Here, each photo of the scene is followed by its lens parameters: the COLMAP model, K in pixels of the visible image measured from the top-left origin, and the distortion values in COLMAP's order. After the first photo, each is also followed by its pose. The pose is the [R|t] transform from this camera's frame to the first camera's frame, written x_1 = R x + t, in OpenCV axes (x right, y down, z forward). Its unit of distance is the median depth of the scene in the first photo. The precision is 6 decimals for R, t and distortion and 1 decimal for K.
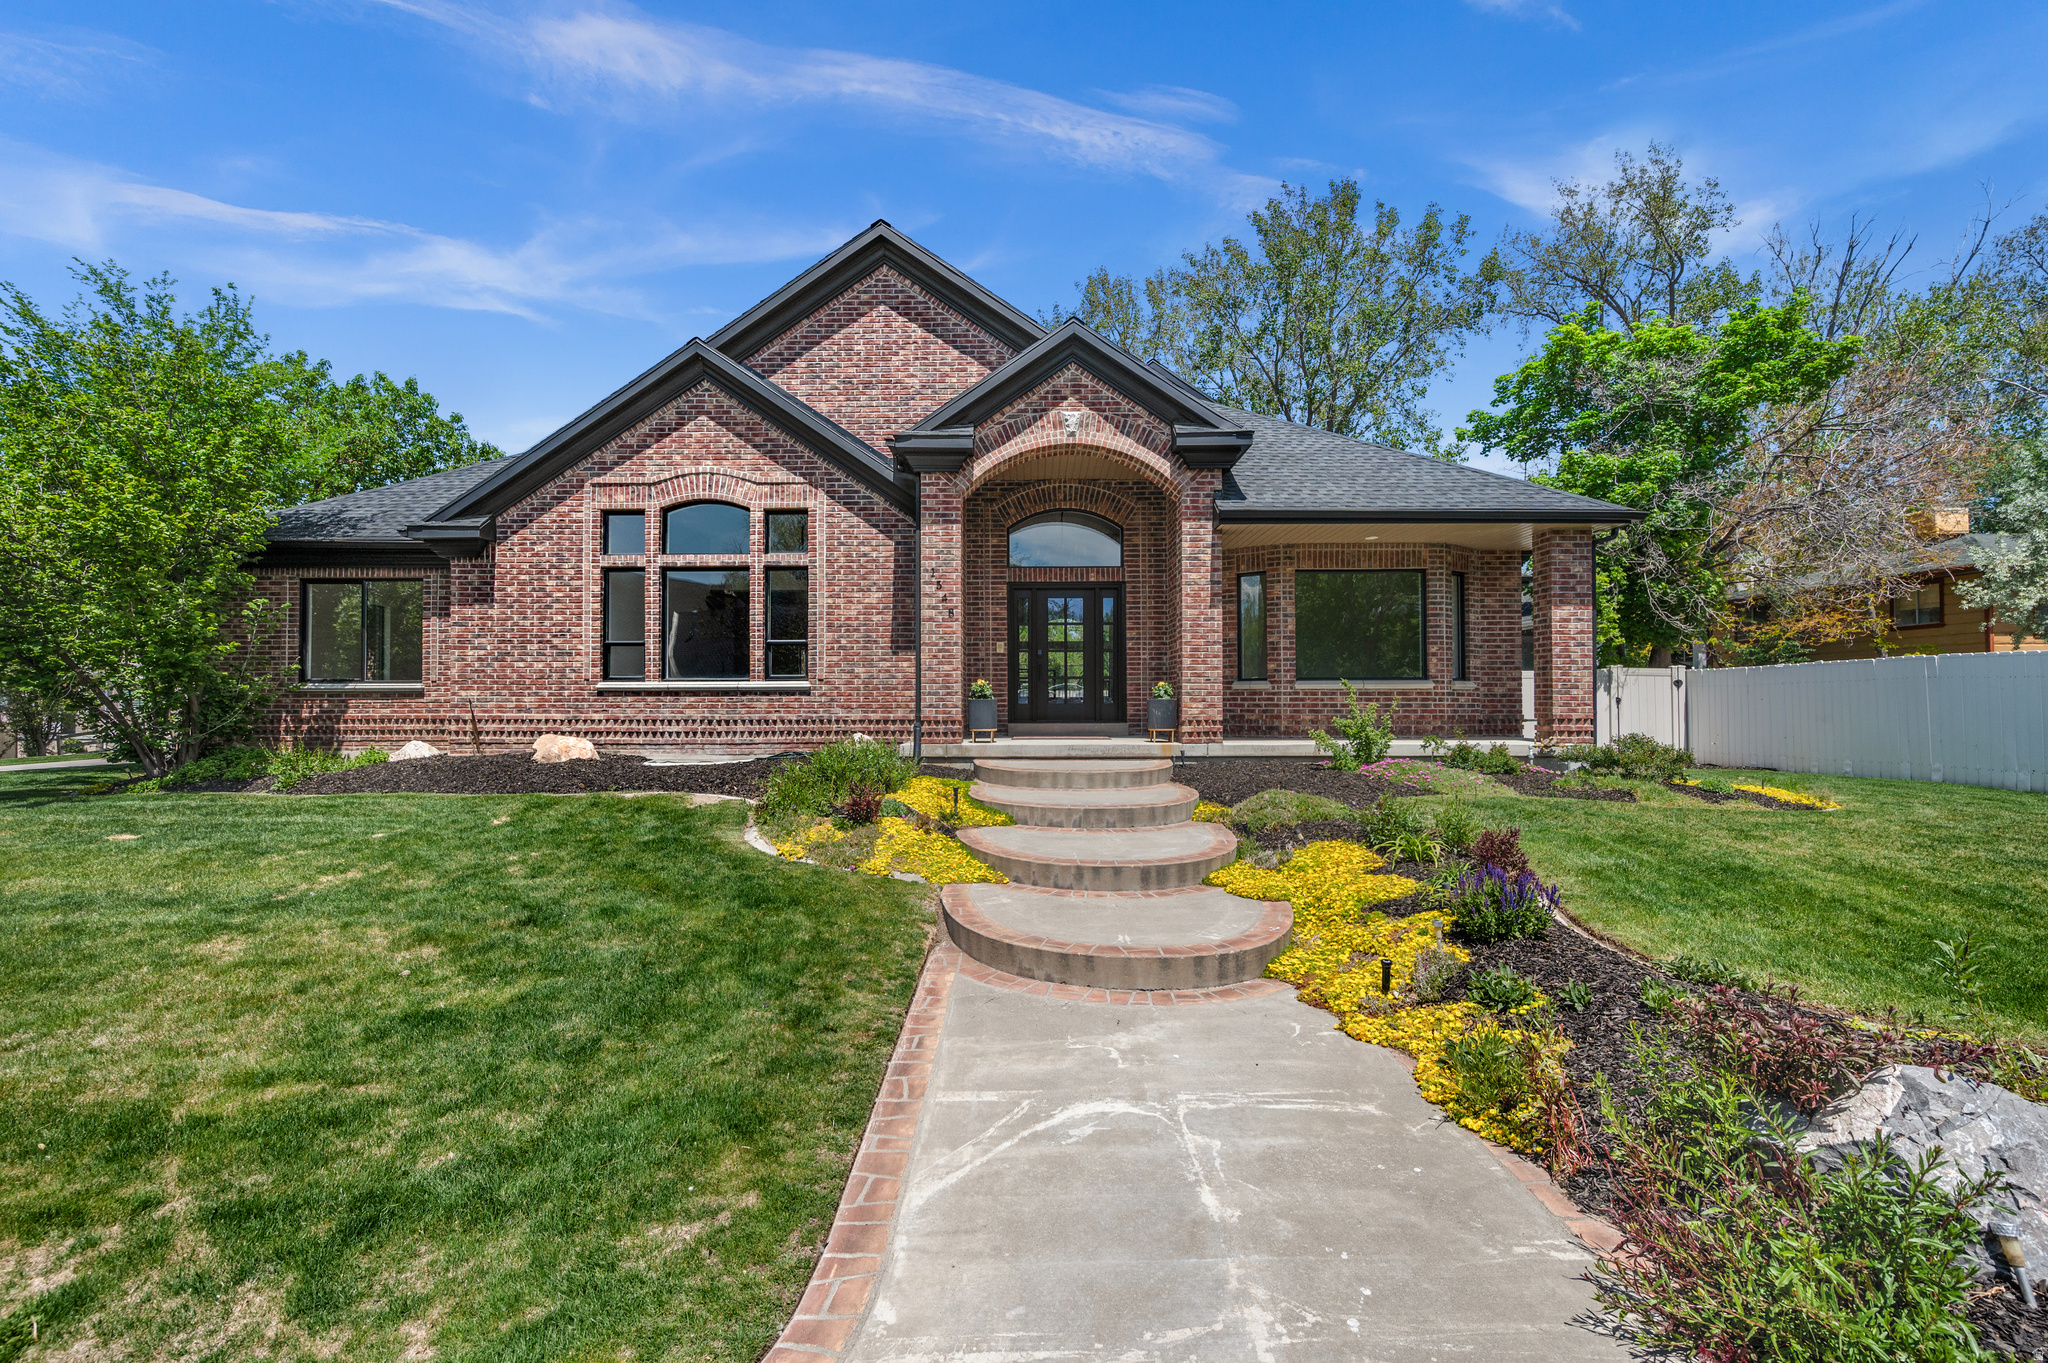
lens RADIAL K [[842.6, 0, 1024.0], [0, 842.6, 681.5], [0, 0, 1]] dist [-0.002533, -0.000084]
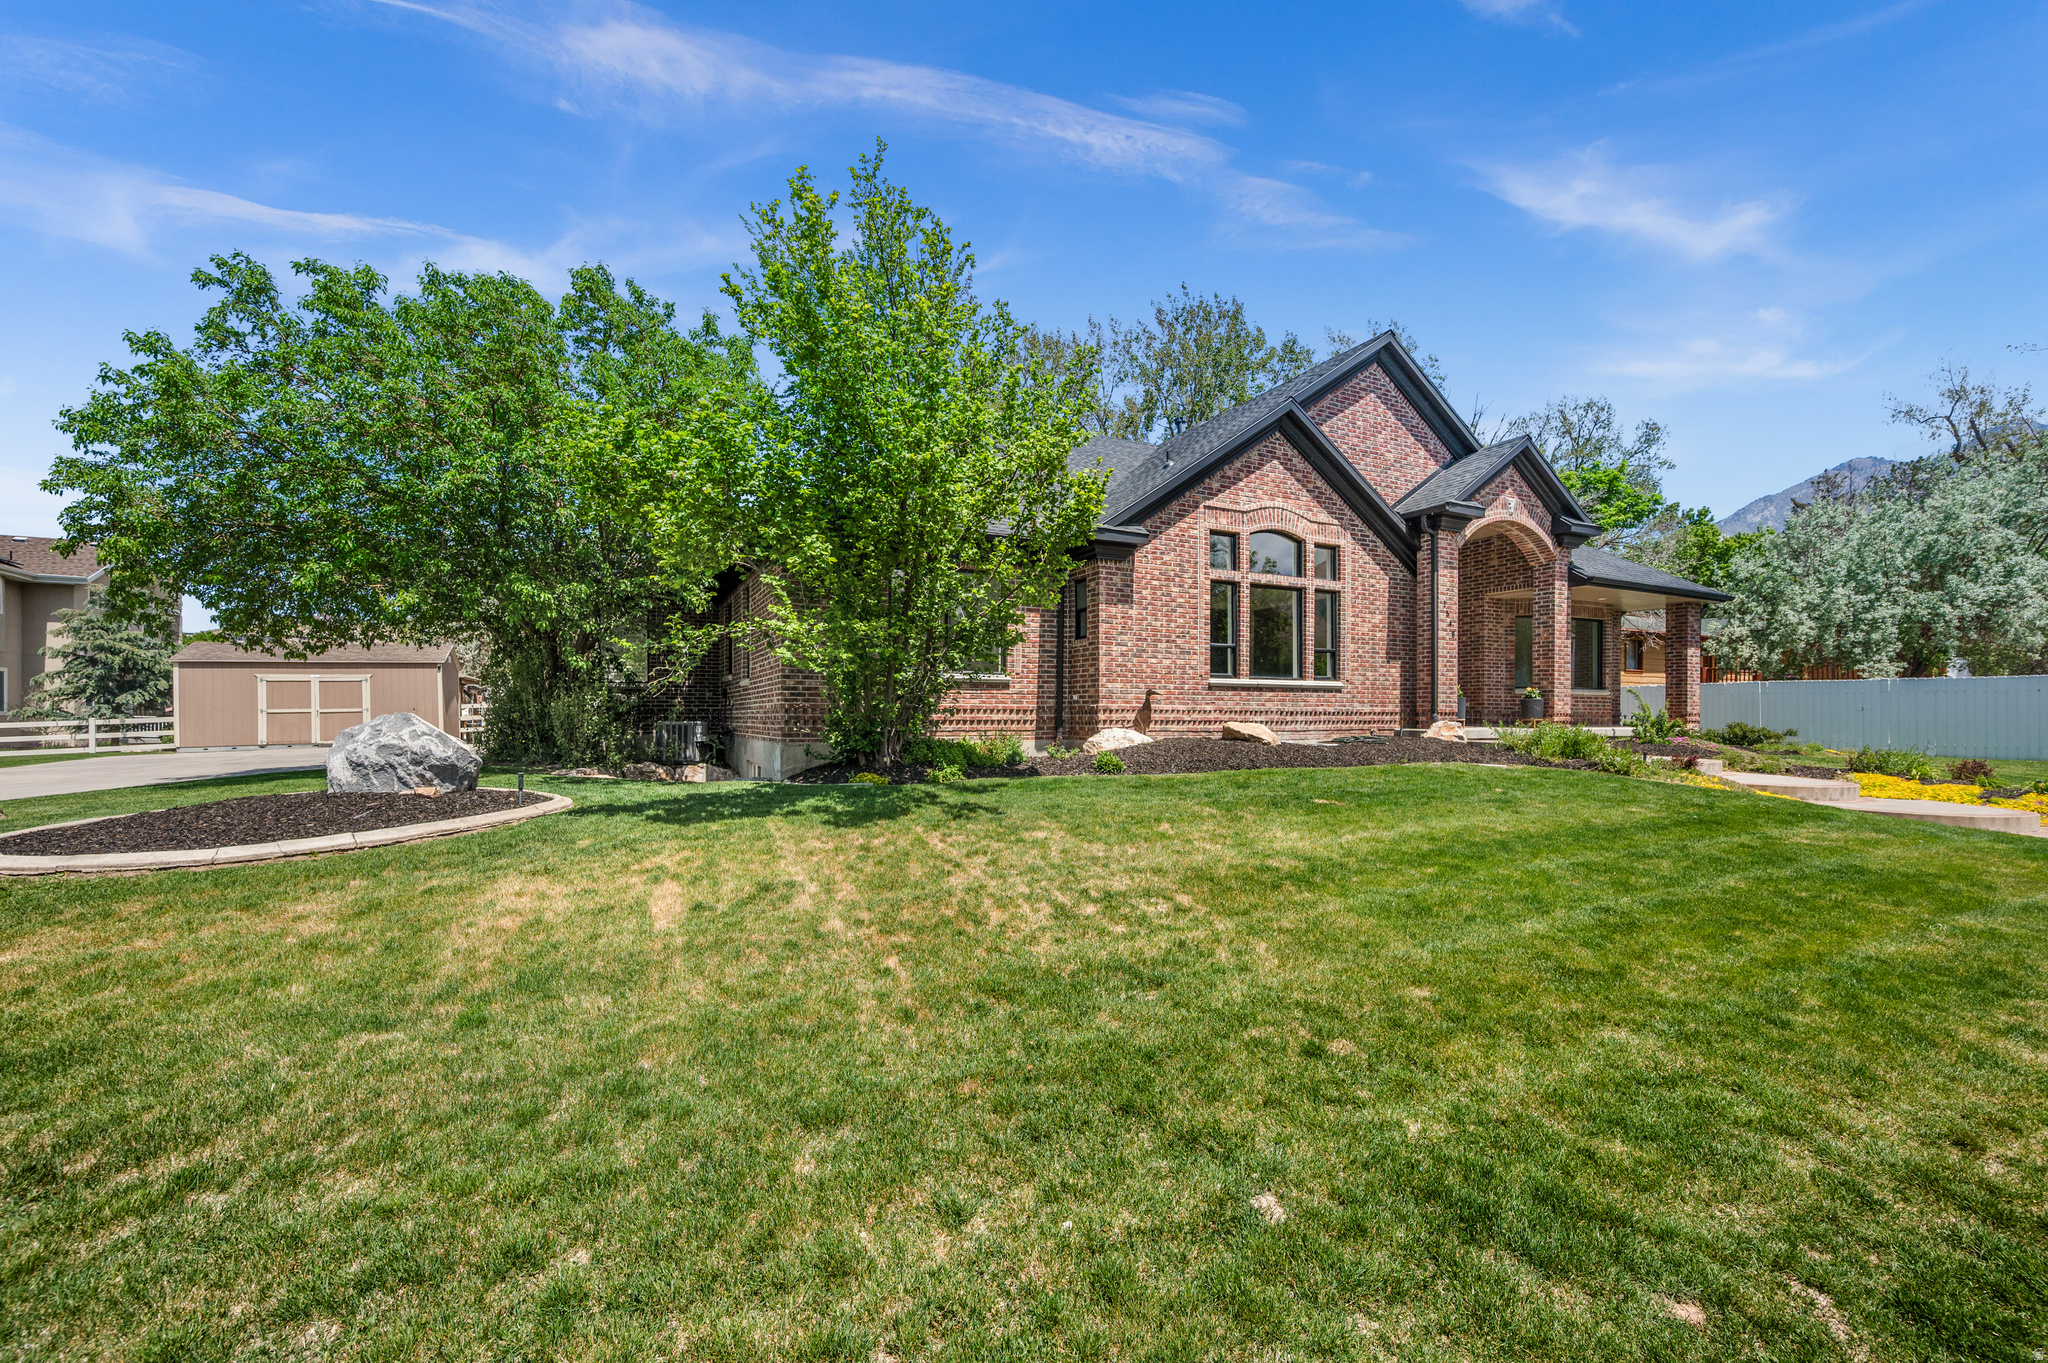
lens RADIAL K [[808.8, 0, 1015.2], [0, 808.8, 697.0], [0, 0, 1]] dist [-0.000332, 0.000240]
pose [[0.901342, 0.014822, 0.432854, -1.225360], [-0.018726, 0.999813, 0.004758, 0.026296], [-0.432703, -0.012394, 0.901451, 0.110549]]
